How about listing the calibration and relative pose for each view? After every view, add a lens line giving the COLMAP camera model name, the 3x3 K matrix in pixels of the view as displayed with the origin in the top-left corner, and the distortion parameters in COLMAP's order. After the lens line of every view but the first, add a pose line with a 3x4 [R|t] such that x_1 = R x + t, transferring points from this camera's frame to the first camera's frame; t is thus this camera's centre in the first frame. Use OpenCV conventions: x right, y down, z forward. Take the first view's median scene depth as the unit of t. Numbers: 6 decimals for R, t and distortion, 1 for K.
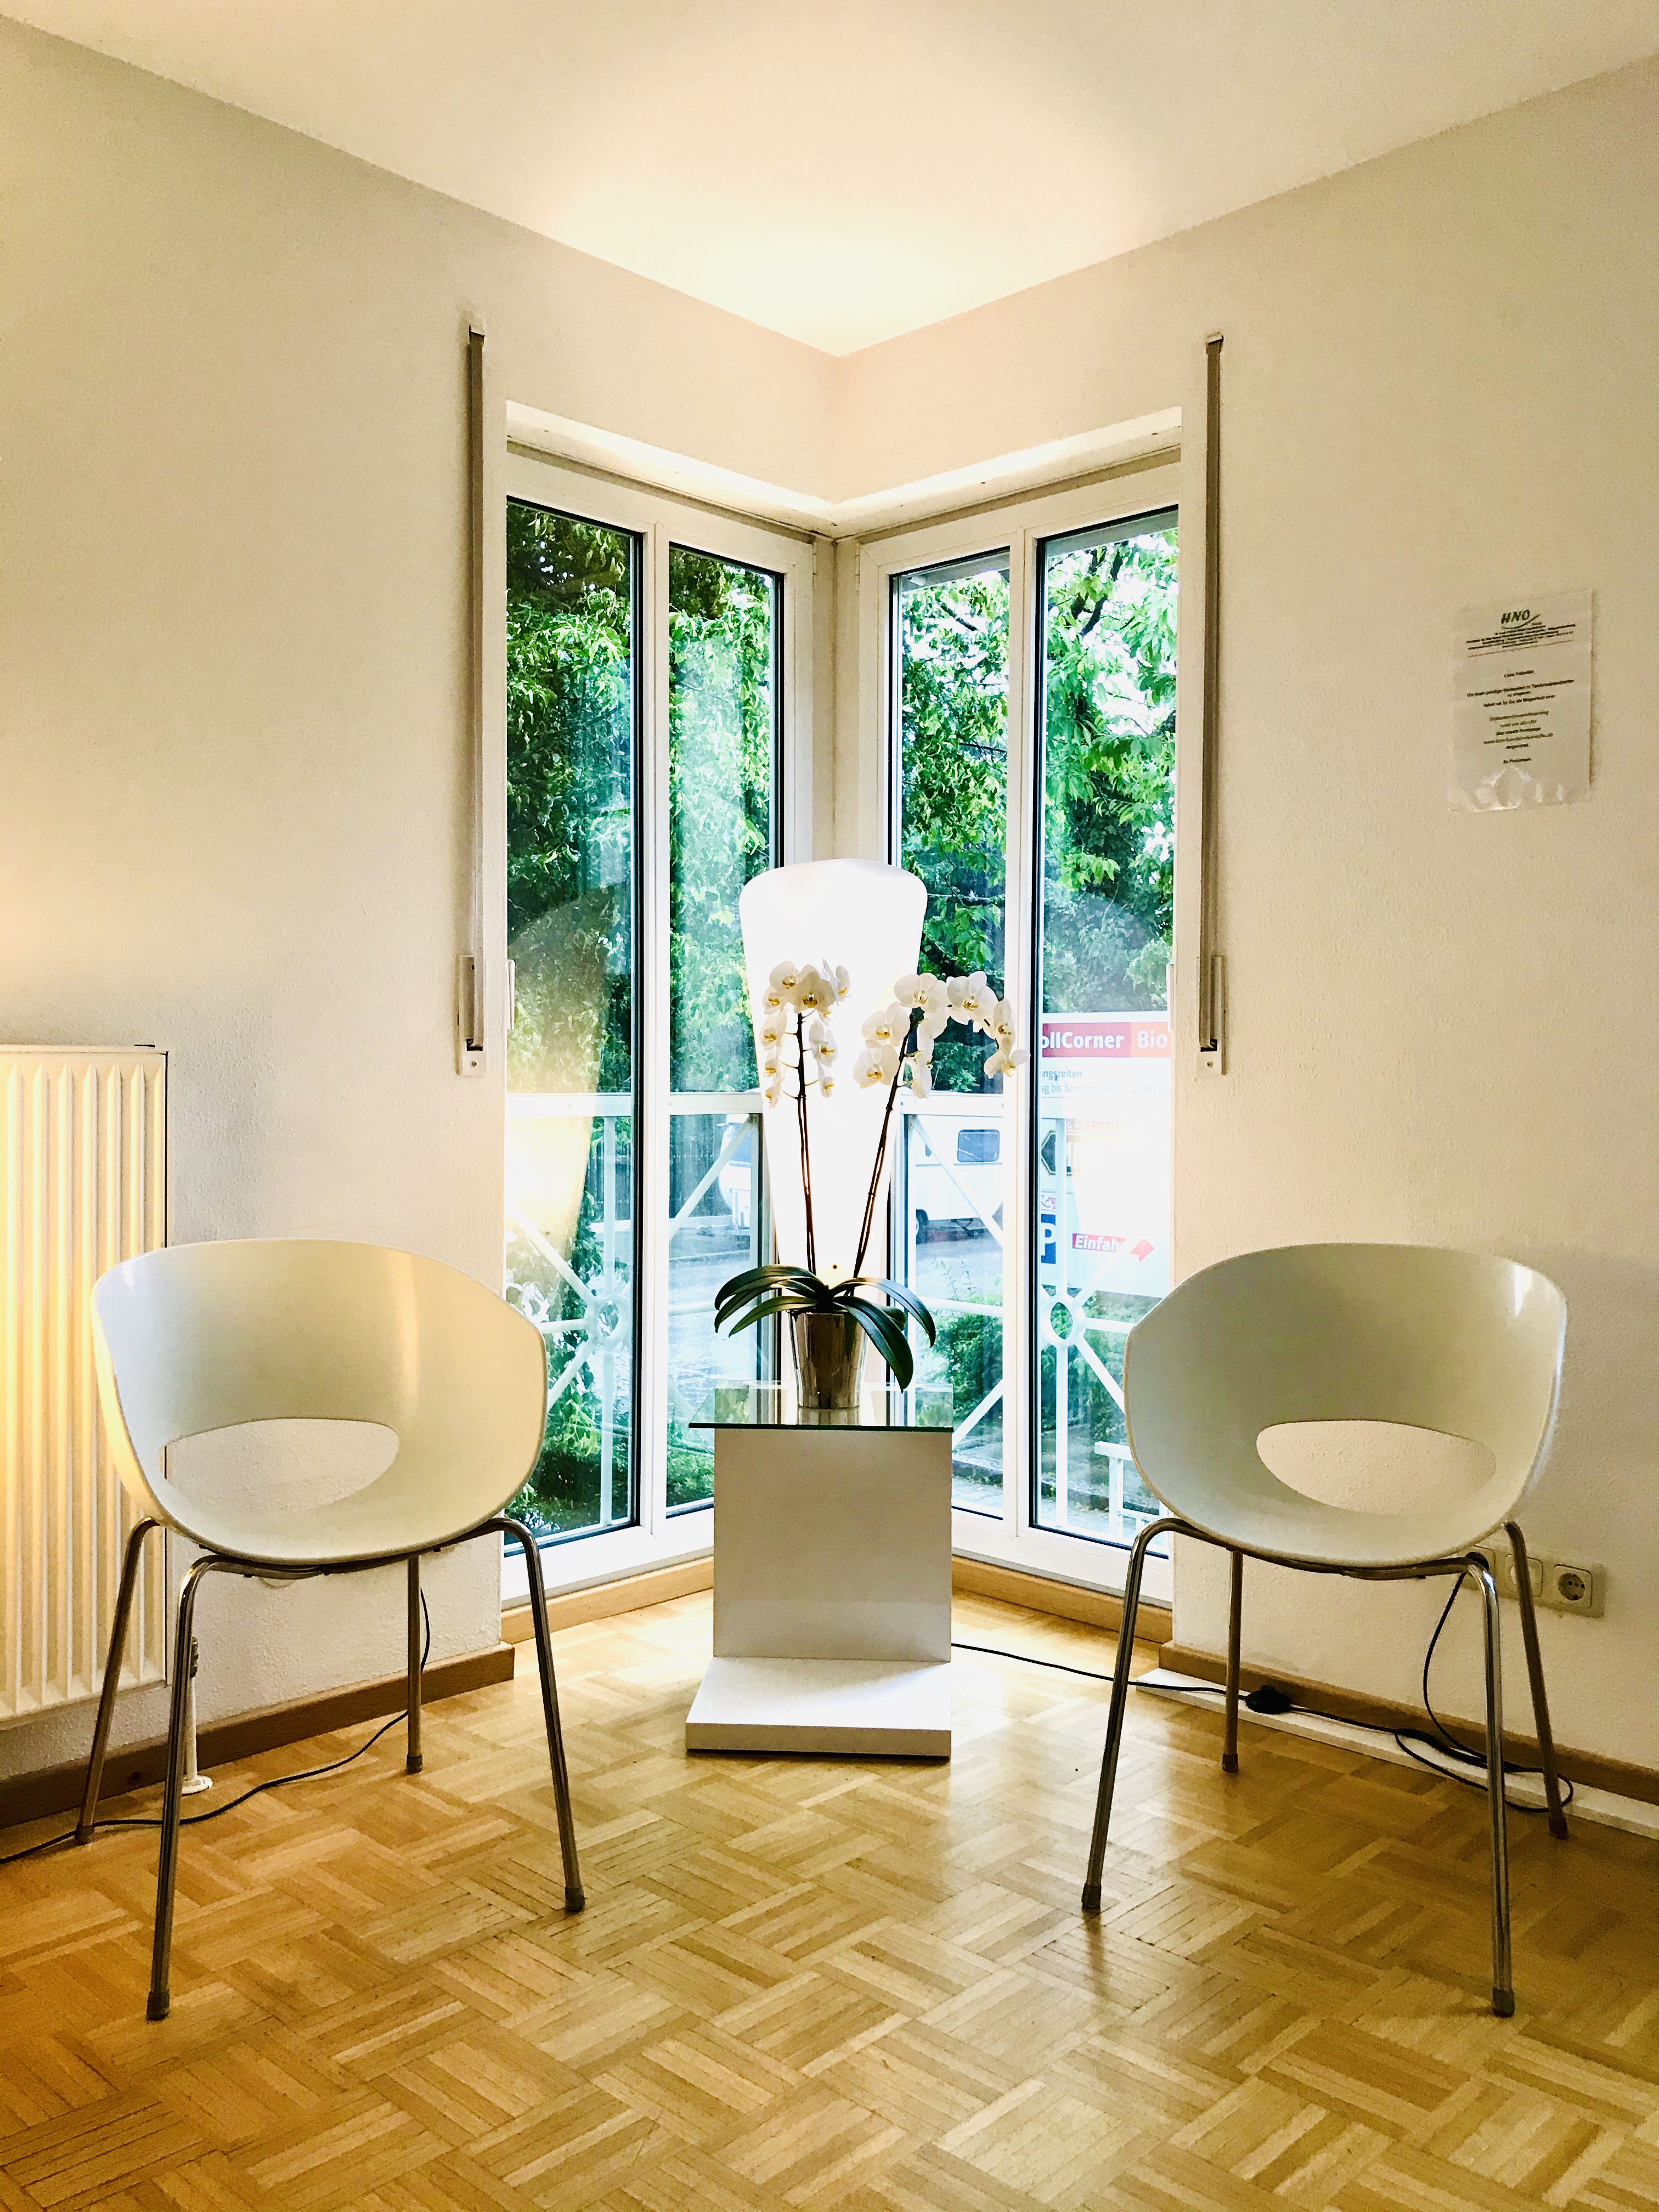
lens RADIAL K [[1819.0, 0, 830.7], [0, 1819.0, 1099.4], [0, 0, 1]] dist [-0.007500, 0.001191]
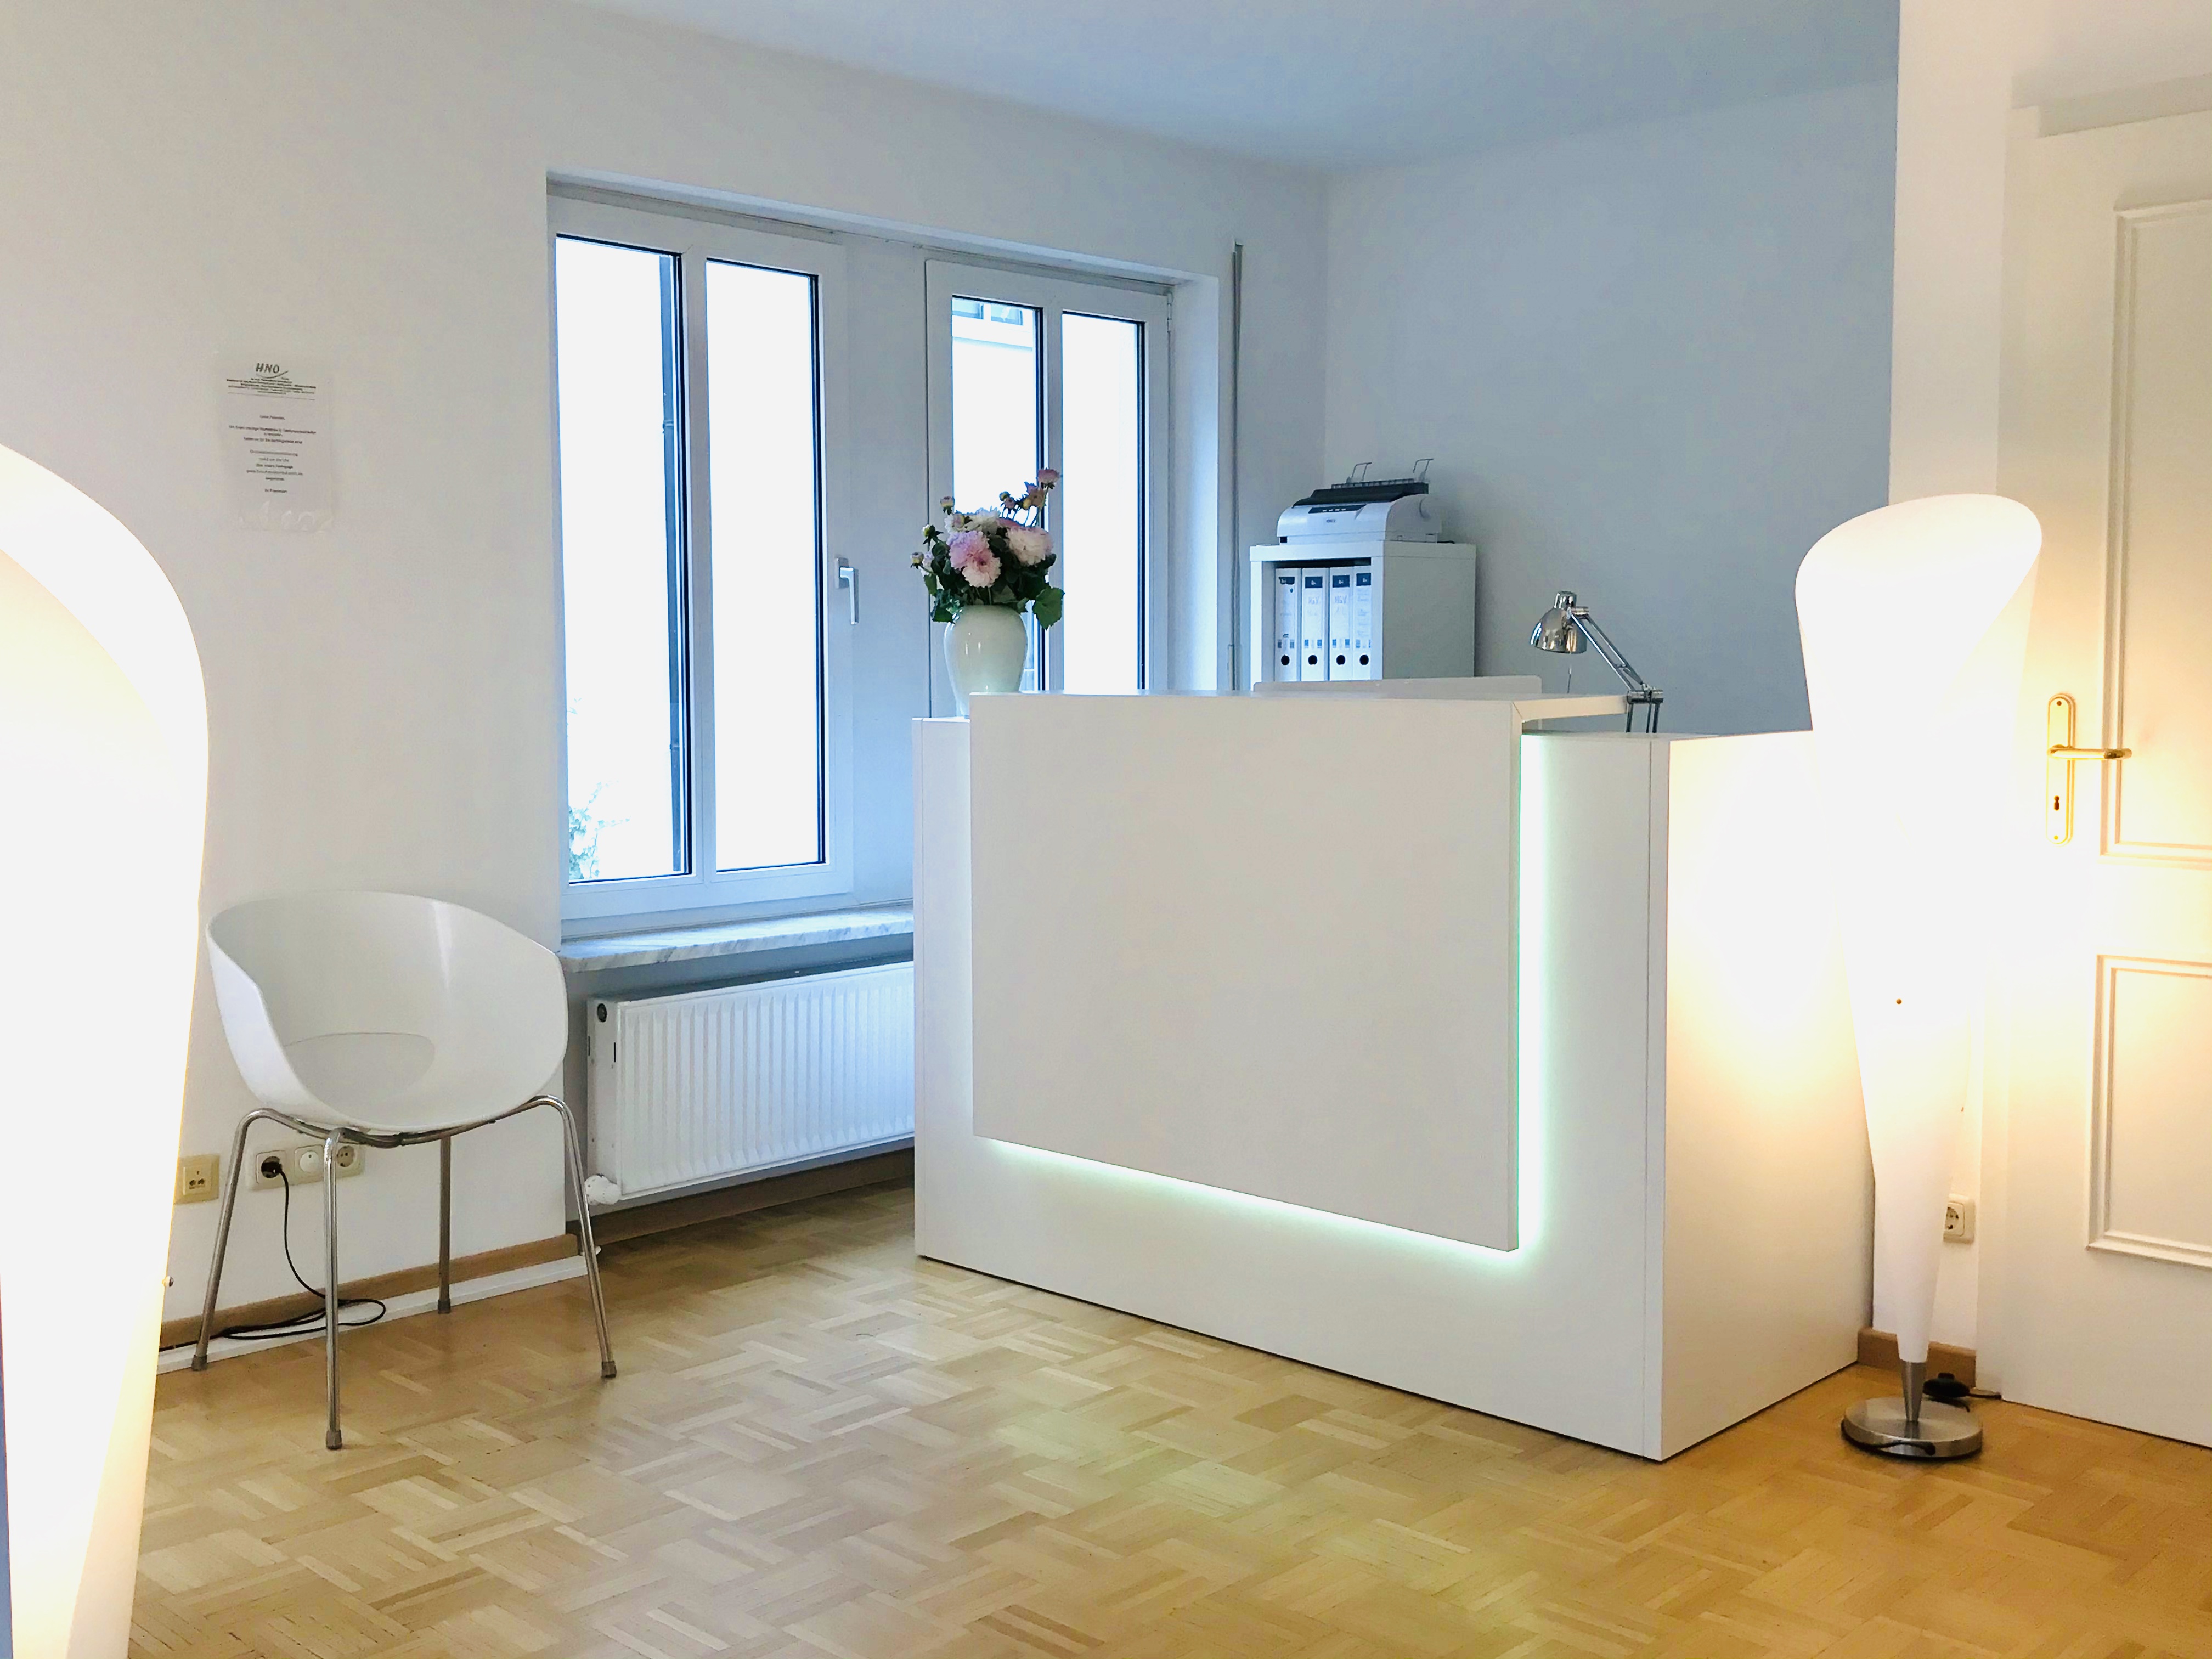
lens RADIAL K [[2256.9, 0, 1106.4], [0, 2256.9, 827.5], [0, 0, 1]] dist [-0.004176, 0.000000]
pose [[0.004651, -0.086874, 0.996208, -1.171605], [0.025650, 0.995902, 0.086727, -0.084583], [-0.999660, 0.025149, 0.006860, 0.471213]]
